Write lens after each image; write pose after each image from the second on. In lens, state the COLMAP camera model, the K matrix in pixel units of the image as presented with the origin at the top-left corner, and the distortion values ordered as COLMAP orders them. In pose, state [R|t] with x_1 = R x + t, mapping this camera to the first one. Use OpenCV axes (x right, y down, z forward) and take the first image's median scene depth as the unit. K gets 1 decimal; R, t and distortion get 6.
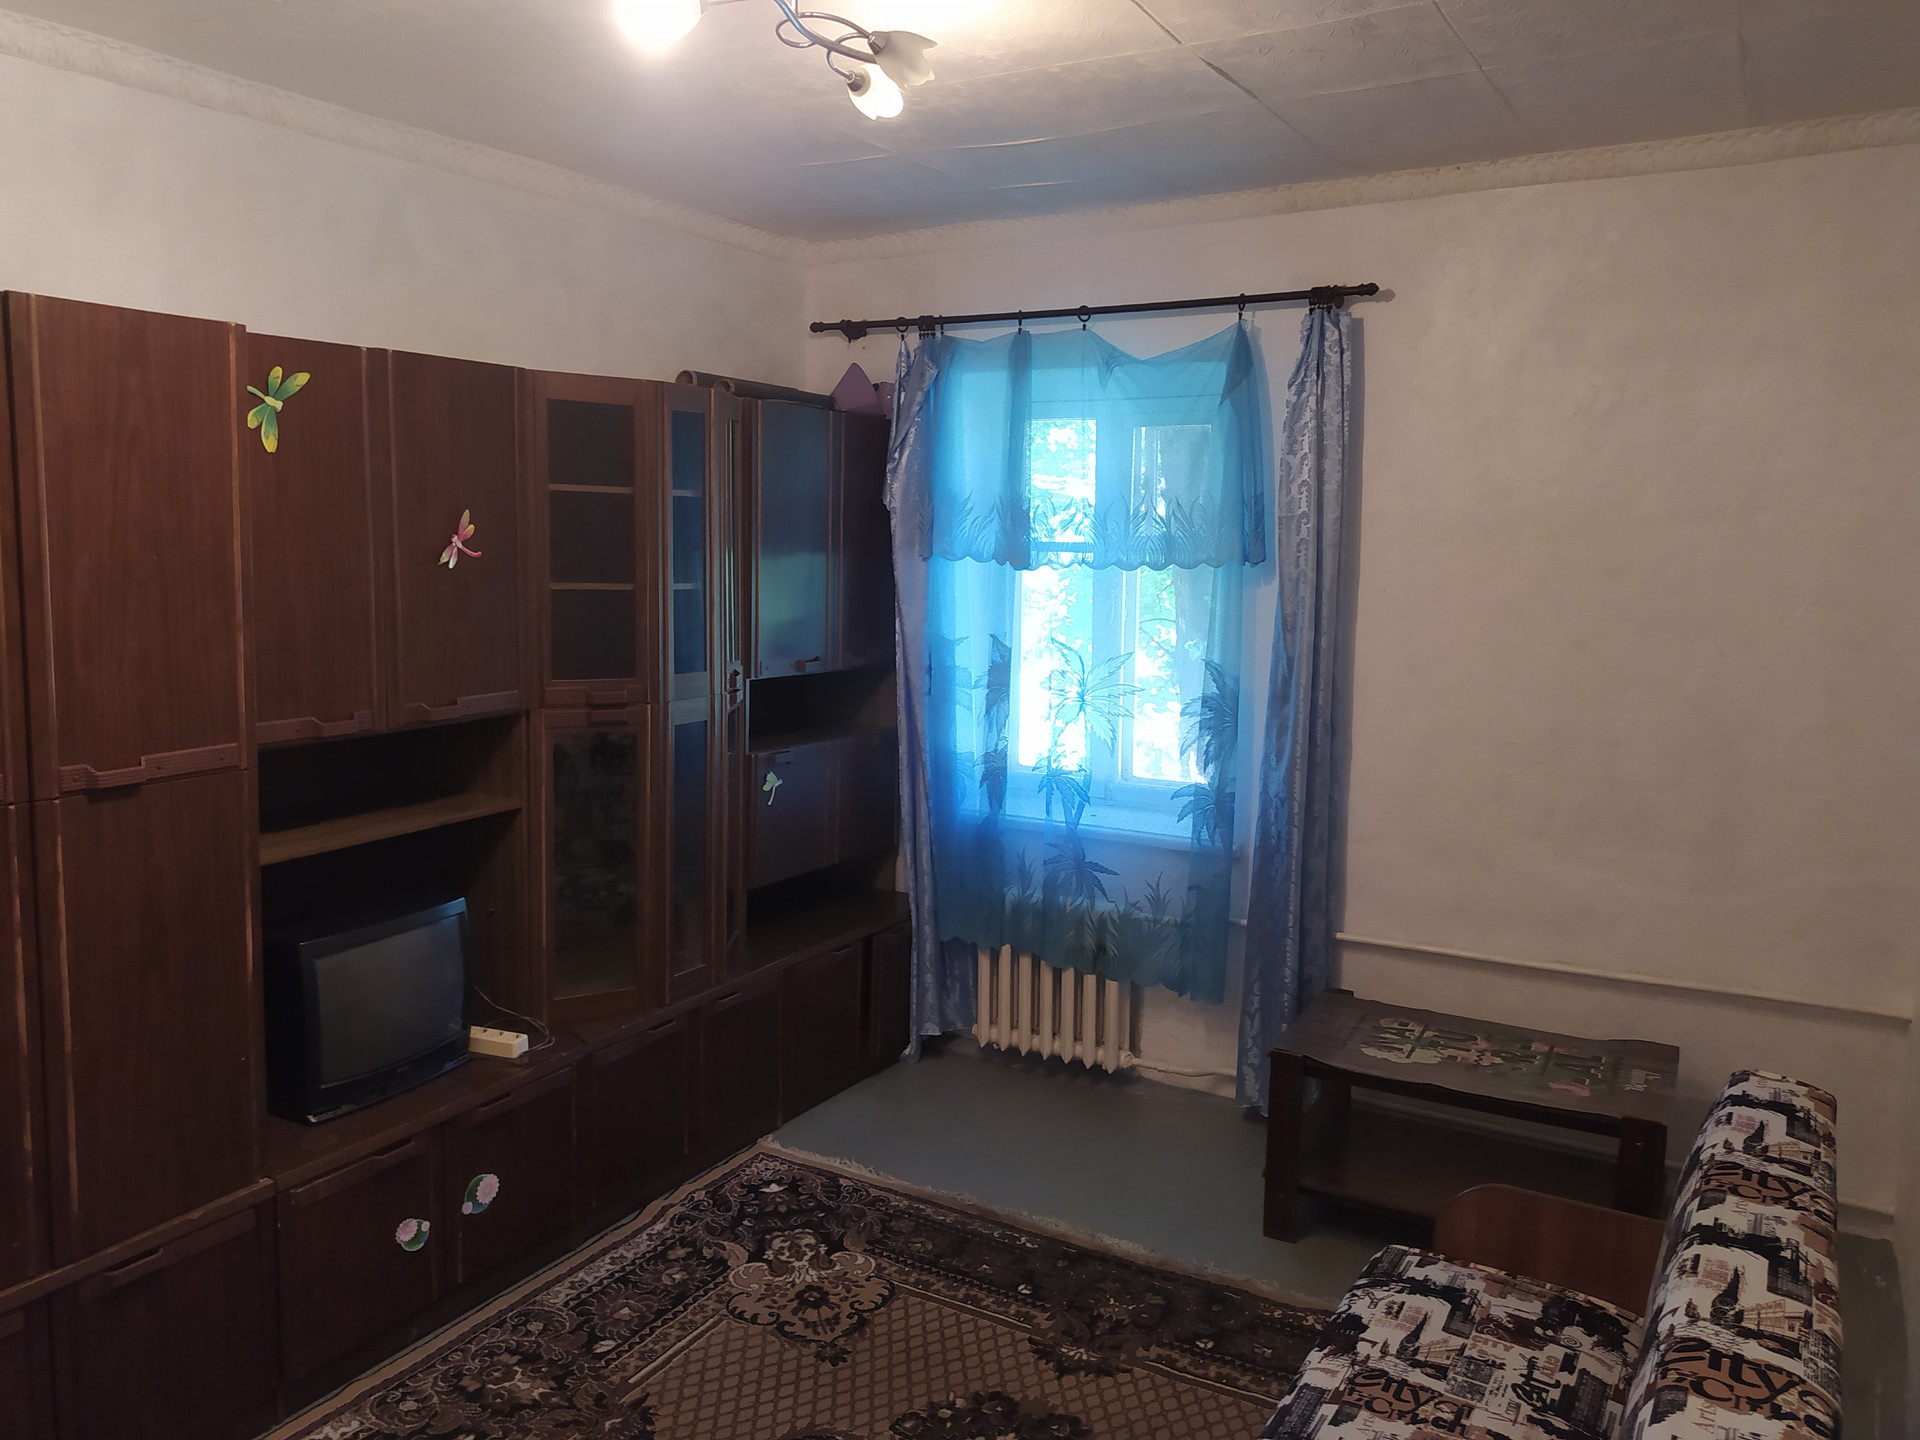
lens RADIAL K [[1450.6, 0, 958.9], [0, 1450.6, 726.7], [0, 0, 1]] dist [0.080609, -0.101915]
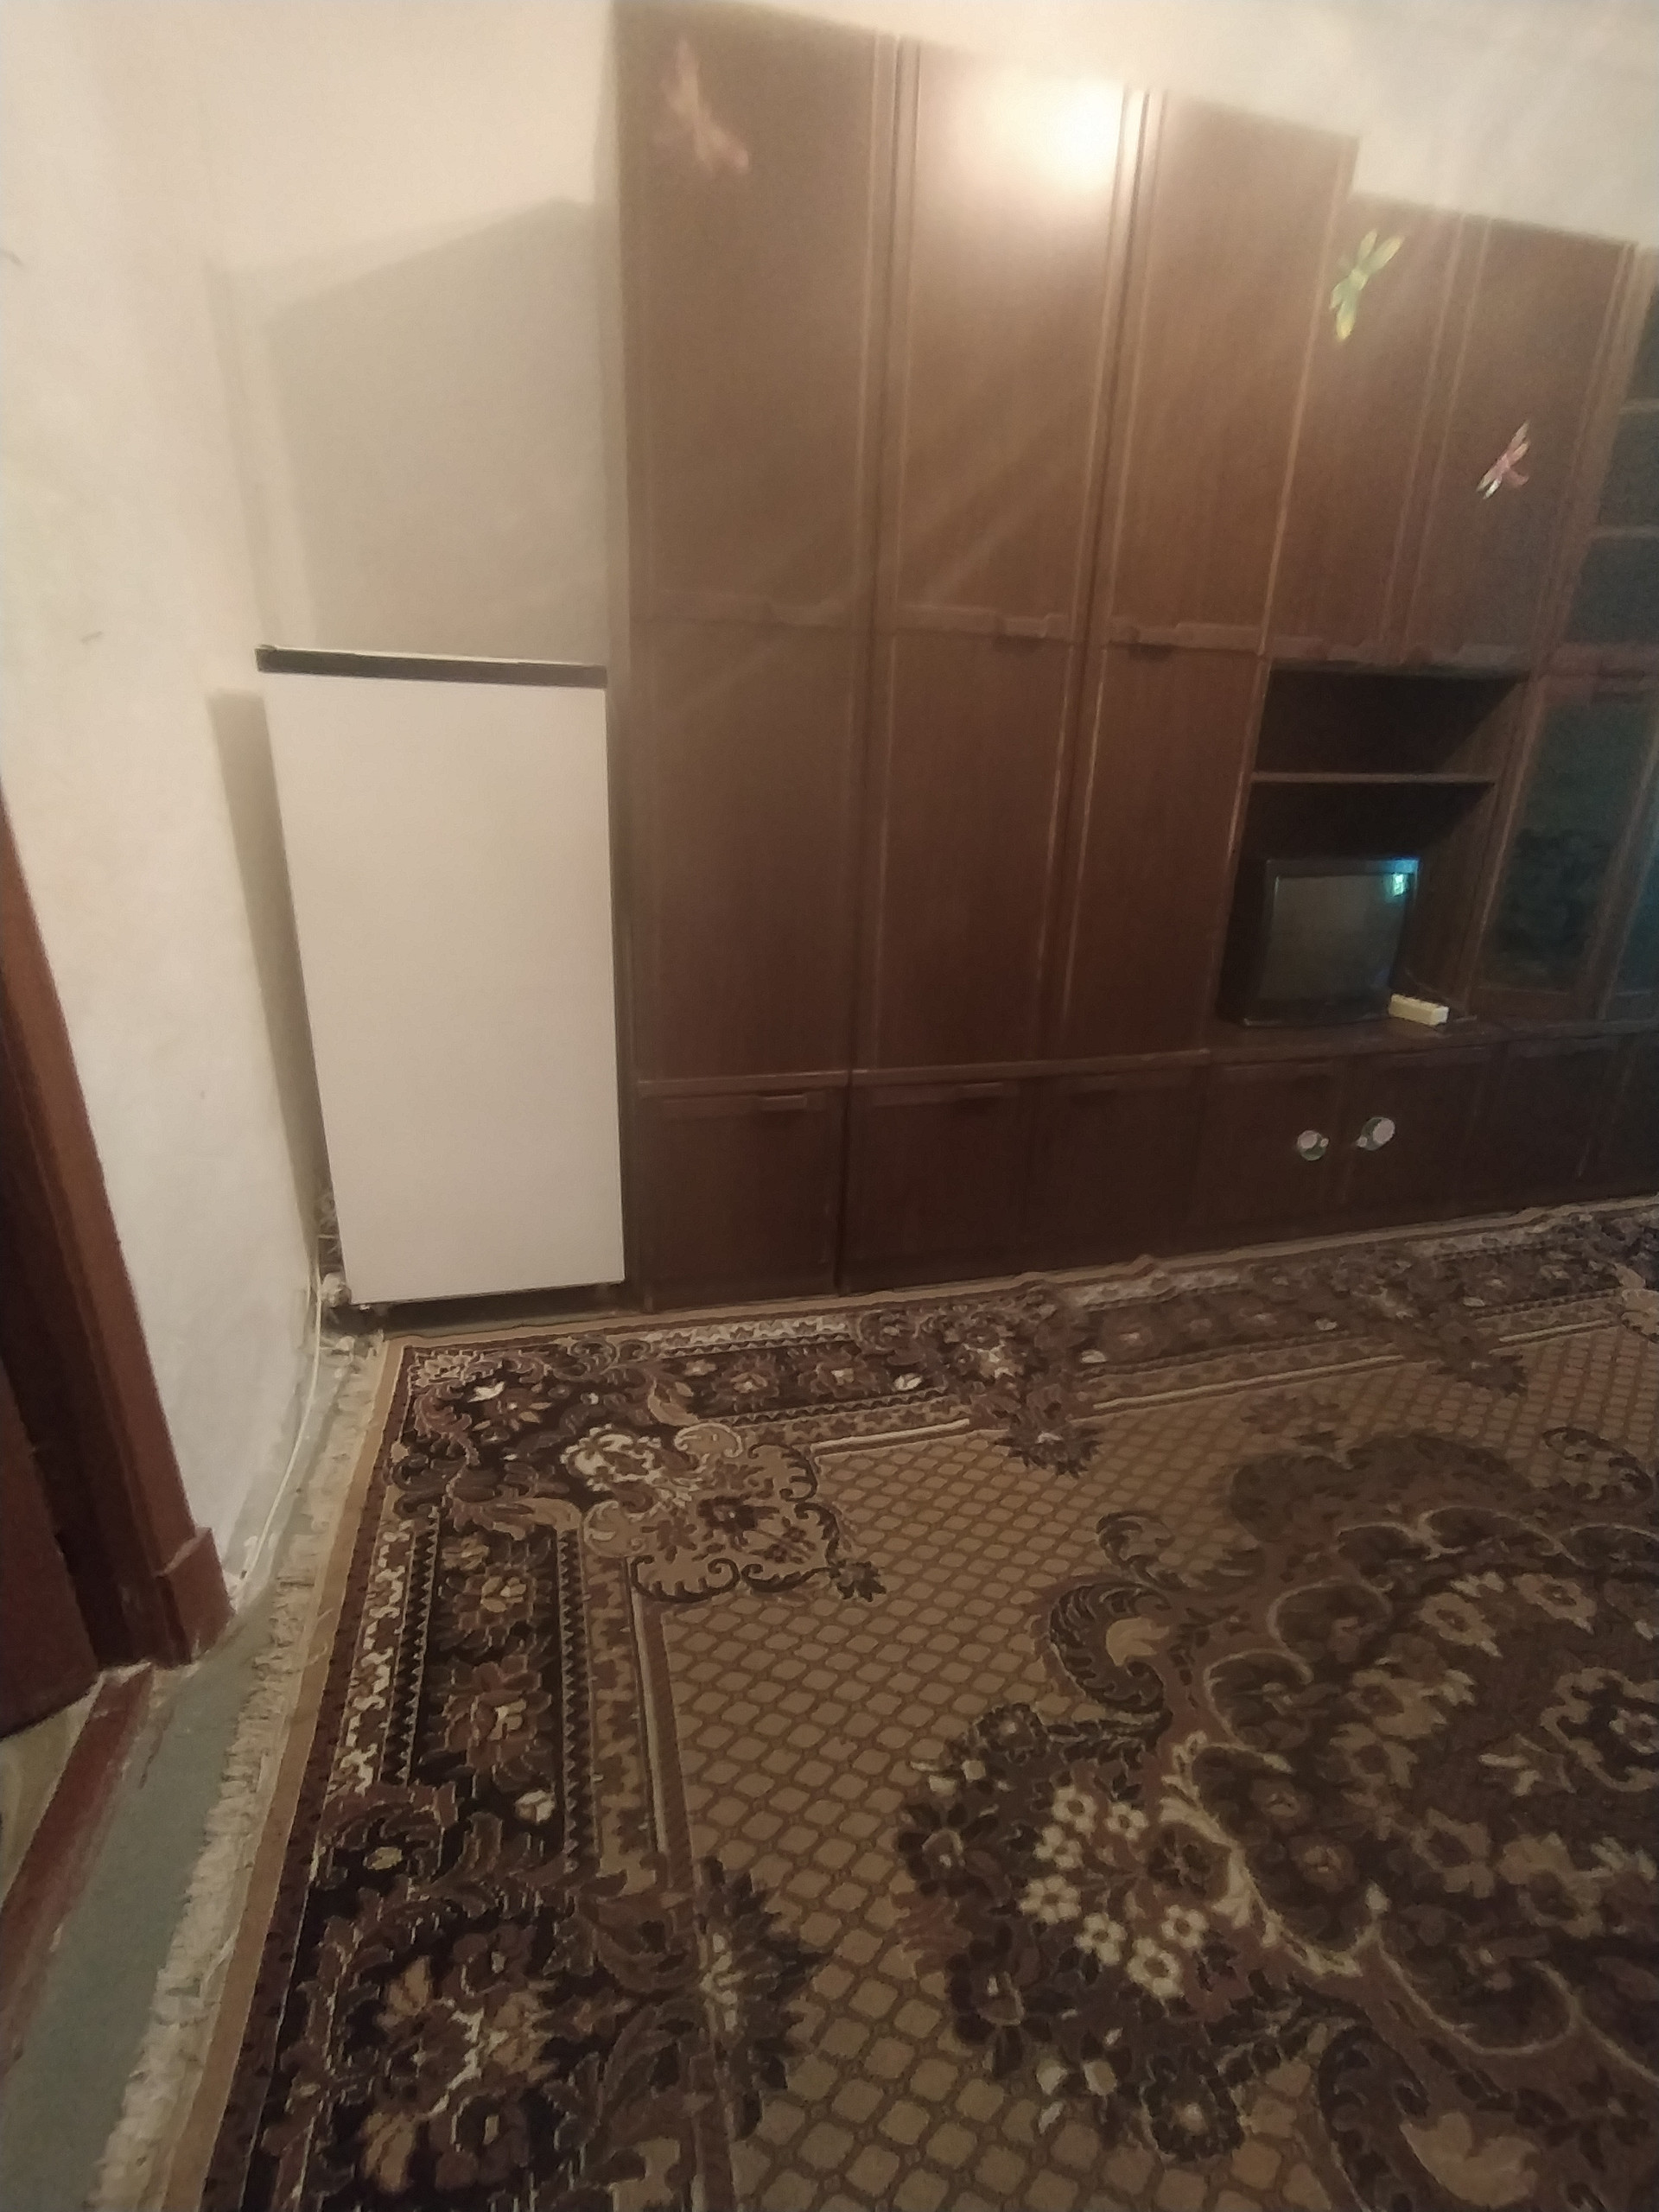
lens RADIAL K [[1013.4, 0, 836.2], [0, 1013.4, 1111.4], [0, 0, 1]] dist [-0.027349, 0.018760]
pose [[0.704352, 0.232564, -0.670673, -0.099641], [-0.103733, 0.968388, 0.226858, 0.155158], [0.702230, -0.090217, 0.706211, 0.175596]]
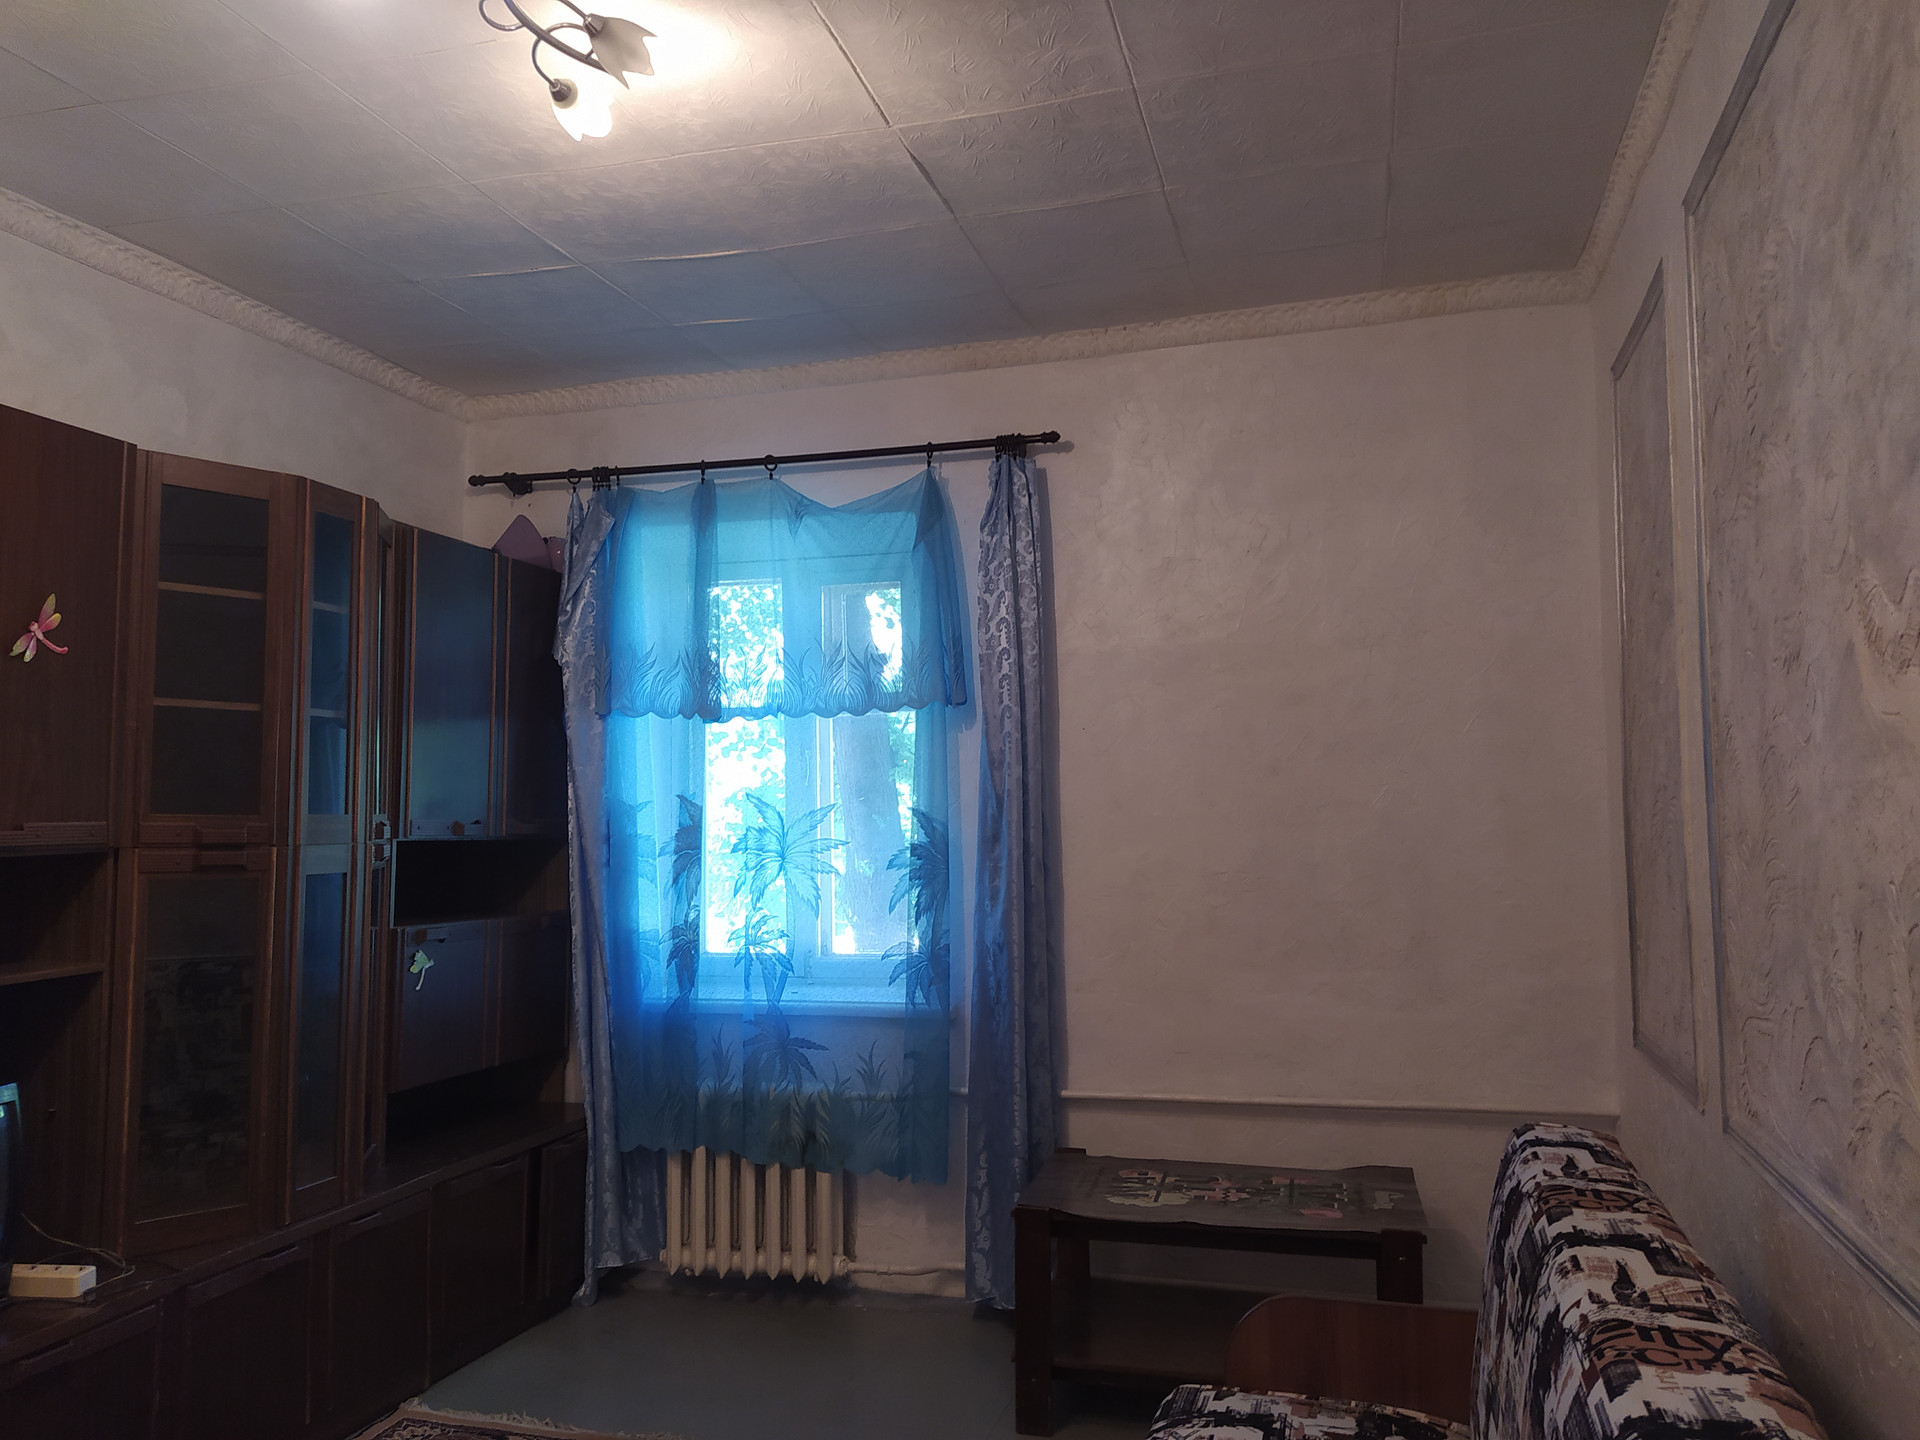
lens RADIAL K [[1450.6, 0, 961.4], [0, 1450.6, 725.0], [0, 0, 1]] dist [0.080609, -0.101915]
pose [[0.968754, -0.008271, 0.247887, -0.039857], [0.057043, 0.980082, -0.190227, 0.097913], [-0.241376, 0.198423, 0.949929, 0.088146]]
